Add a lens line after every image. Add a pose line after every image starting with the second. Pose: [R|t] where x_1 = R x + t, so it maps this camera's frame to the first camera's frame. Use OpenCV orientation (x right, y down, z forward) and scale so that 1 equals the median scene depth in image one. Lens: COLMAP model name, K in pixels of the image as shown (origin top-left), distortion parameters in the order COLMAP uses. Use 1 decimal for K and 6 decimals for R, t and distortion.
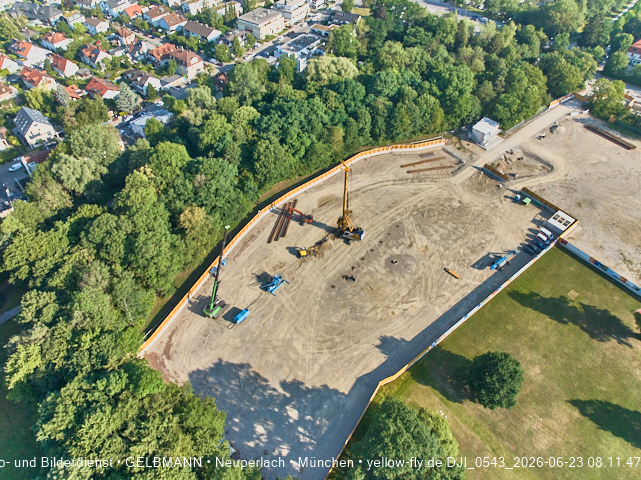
lens RADIAL K [[452.7, 0, 320.4], [0, 452.7, 174.8], [0, 0, 1]] dist [-0.028814, 0.022214]
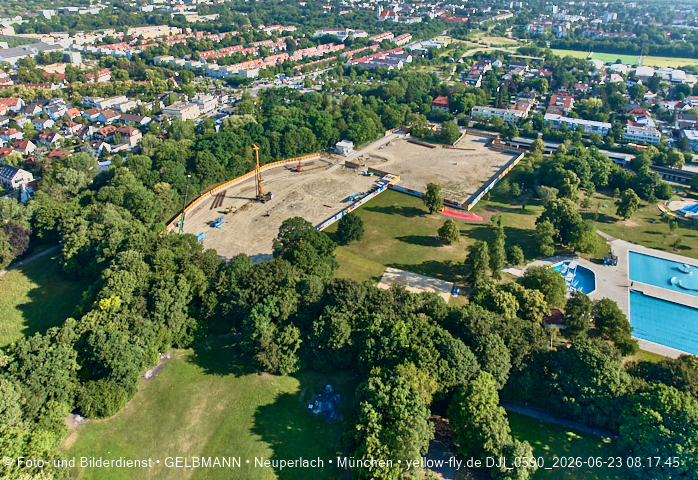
lens RADIAL K [[484.3, 0, 347.6], [0, 484.3, 146.2], [0, 0, 1]] dist [-0.021633, 0.009741]
pose [[0.961038, -0.096131, 0.259162, -0.060018], [0.179932, 0.929302, -0.322524, 0.462559], [-0.209836, 0.356589, 0.910392, -0.548512]]
